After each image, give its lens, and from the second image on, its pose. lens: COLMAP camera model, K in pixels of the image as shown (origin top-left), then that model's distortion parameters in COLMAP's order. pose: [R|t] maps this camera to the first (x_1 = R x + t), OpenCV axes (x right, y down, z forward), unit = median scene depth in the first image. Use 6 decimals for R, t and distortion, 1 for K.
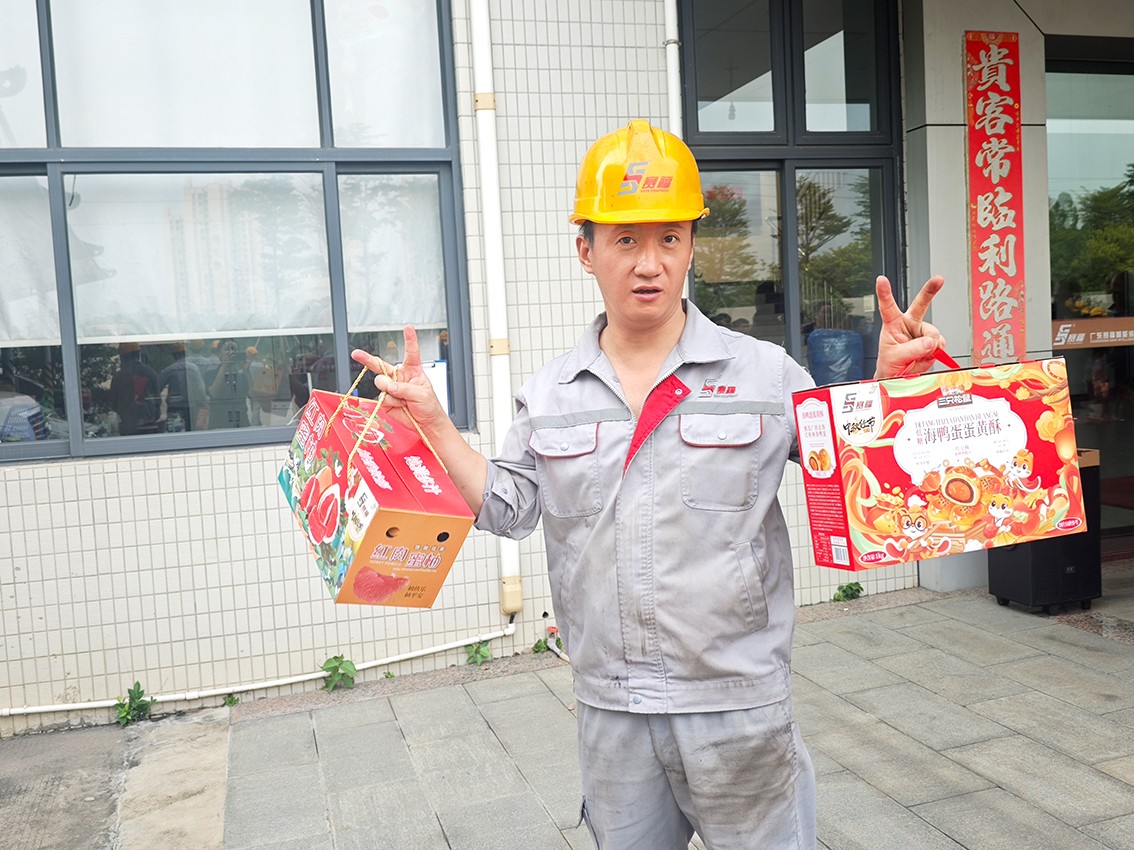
lens RADIAL K [[1097.5, 0, 577.3], [0, 1097.5, 442.9], [0, 0, 1]] dist [0.007075, 0.000000]
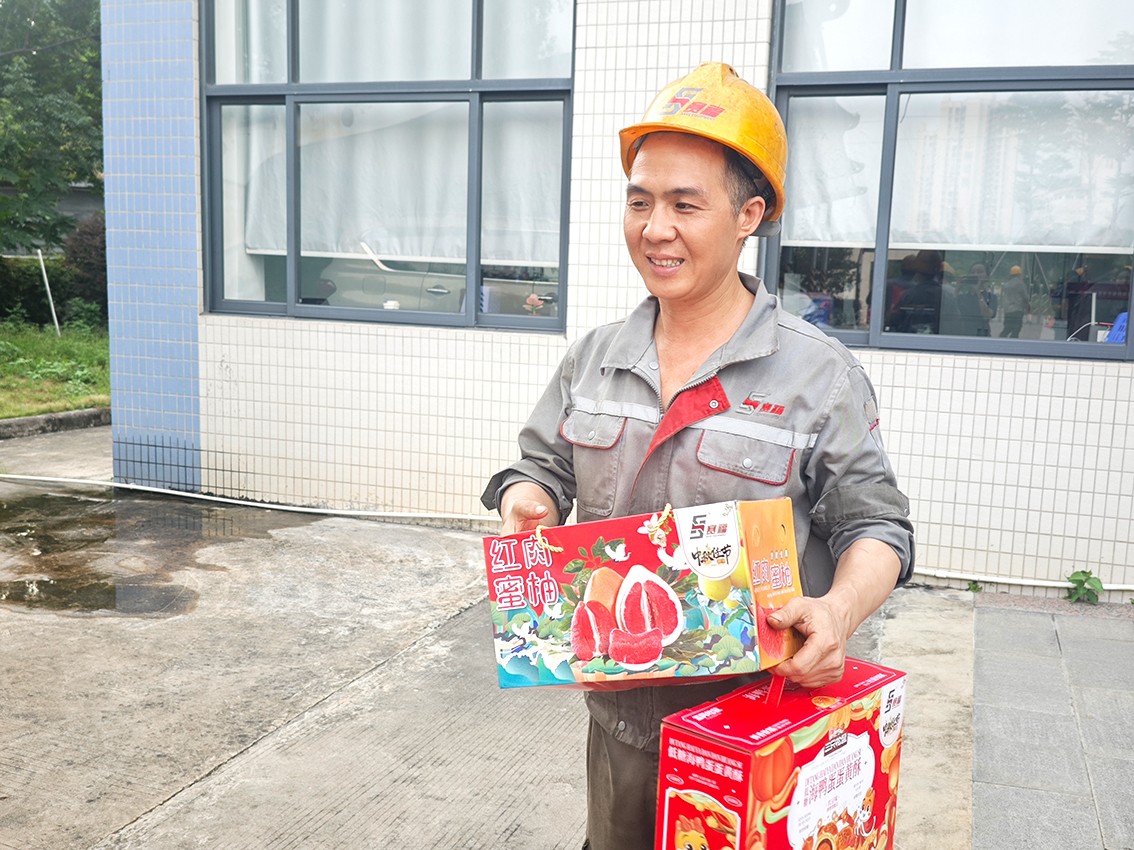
lens RADIAL K [[1107.0, 0, 571.0], [0, 1107.0, 431.0], [0, 0, 1]] dist [-0.005115, 0.000000]
pose [[0.798737, 0.158897, -0.580320, -0.025546], [-0.123563, 0.987260, 0.100252, 0.022622], [0.588856, -0.008369, 0.808194, -0.116426]]
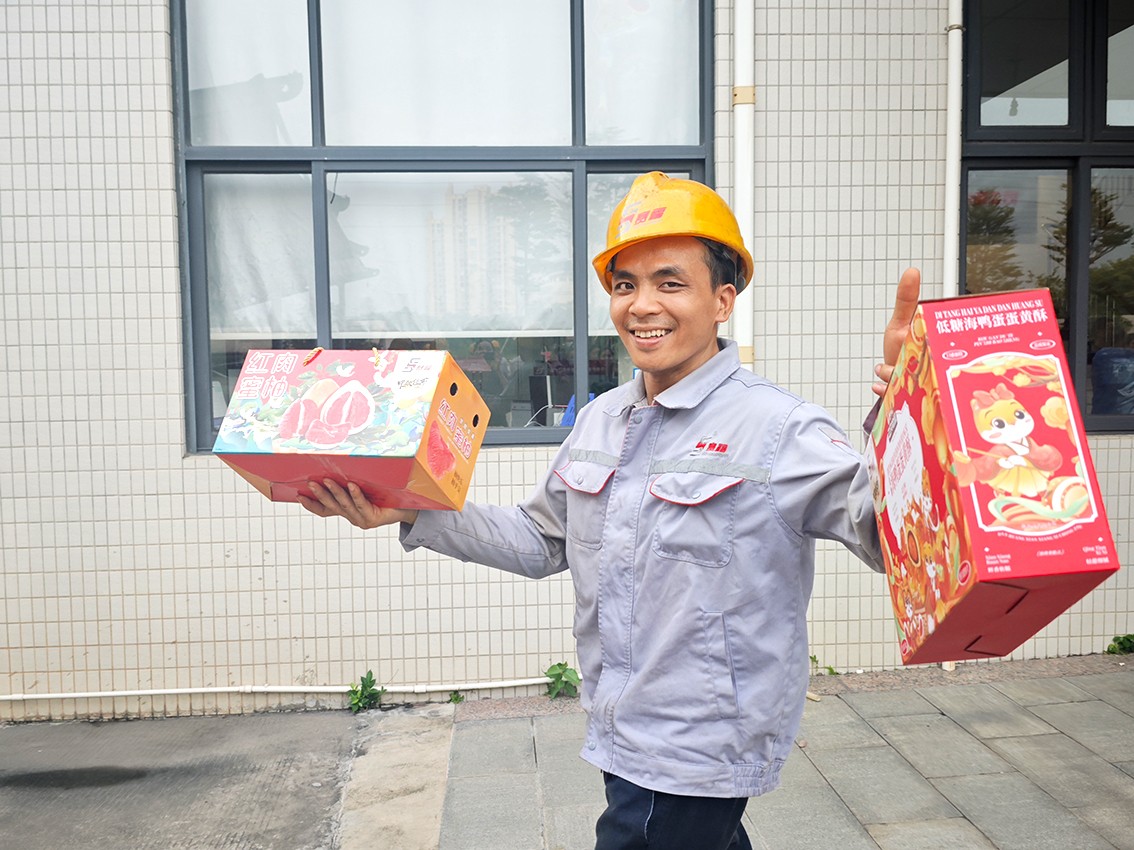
lens RADIAL K [[1097.5, 0, 575.4], [0, 1097.5, 436.1], [0, 0, 1]] dist [0.007075, 0.000000]
pose [[0.975537, 0.050701, -0.213909, -0.006615], [-0.053225, 0.998564, -0.006055, -0.004000], [0.213295, 0.017292, 0.976835, 0.039422]]
